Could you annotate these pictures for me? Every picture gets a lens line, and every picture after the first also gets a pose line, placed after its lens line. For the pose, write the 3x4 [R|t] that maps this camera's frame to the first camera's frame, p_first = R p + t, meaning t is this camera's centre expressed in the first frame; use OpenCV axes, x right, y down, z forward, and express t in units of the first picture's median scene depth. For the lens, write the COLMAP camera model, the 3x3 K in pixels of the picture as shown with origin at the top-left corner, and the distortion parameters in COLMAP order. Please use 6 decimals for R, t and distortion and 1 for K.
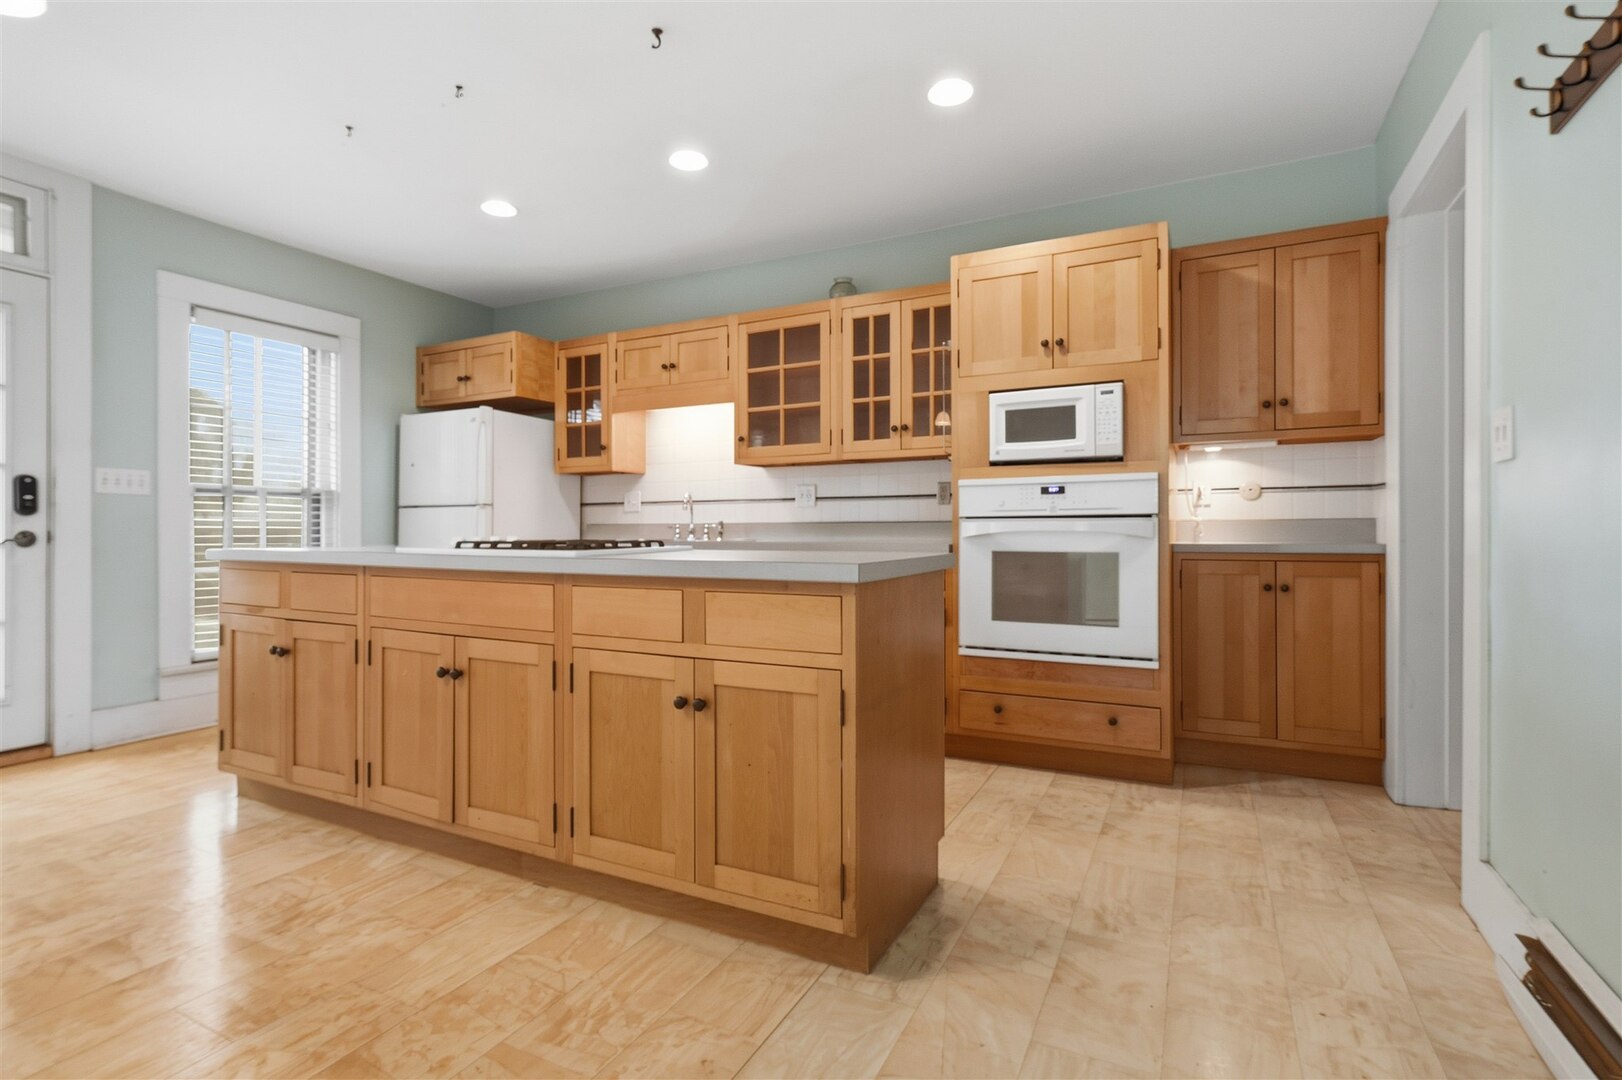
lens RADIAL K [[802.5, 0, 845.9], [0, 802.5, 526.6], [0, 0, 1]] dist [-0.000132, 0.004916]
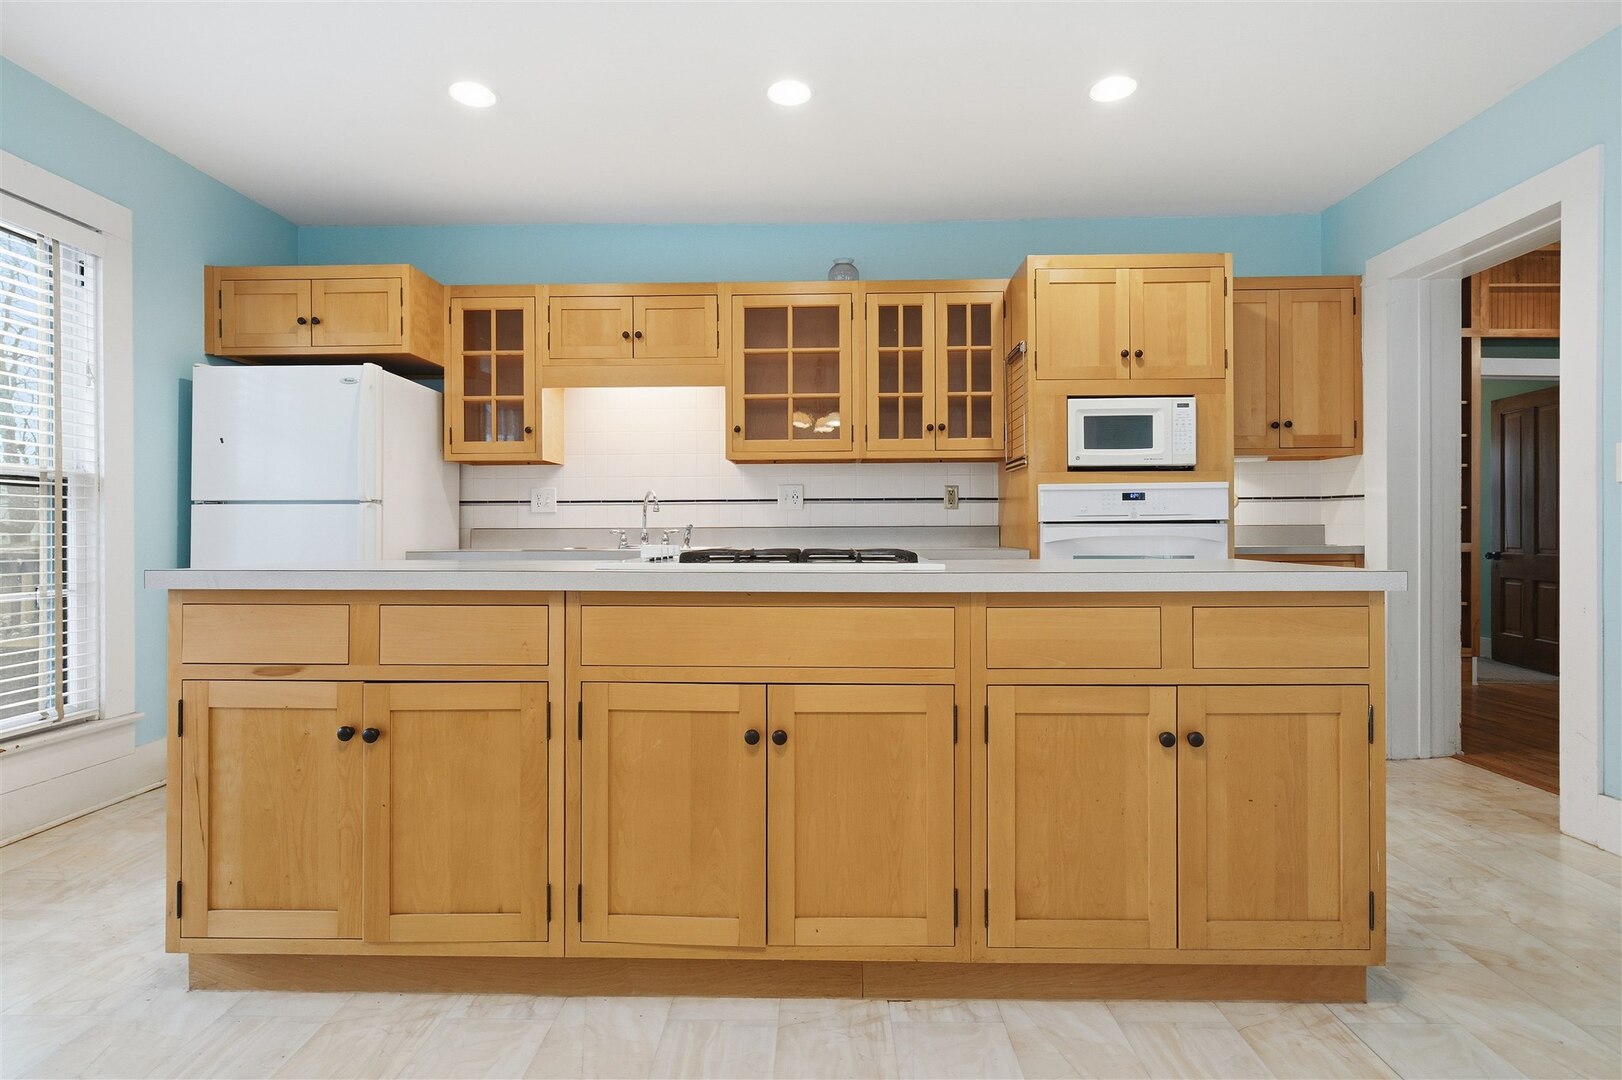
lens RADIAL K [[802.5, 0, 845.5], [0, 802.5, 533.0], [0, 0, 1]] dist [-0.000132, 0.004916]
pose [[0.897574, -0.001241, 0.440862, -0.506420], [0.000290, 0.999997, 0.002226, -0.000350], [-0.440863, -0.001870, 0.897572, 0.223689]]
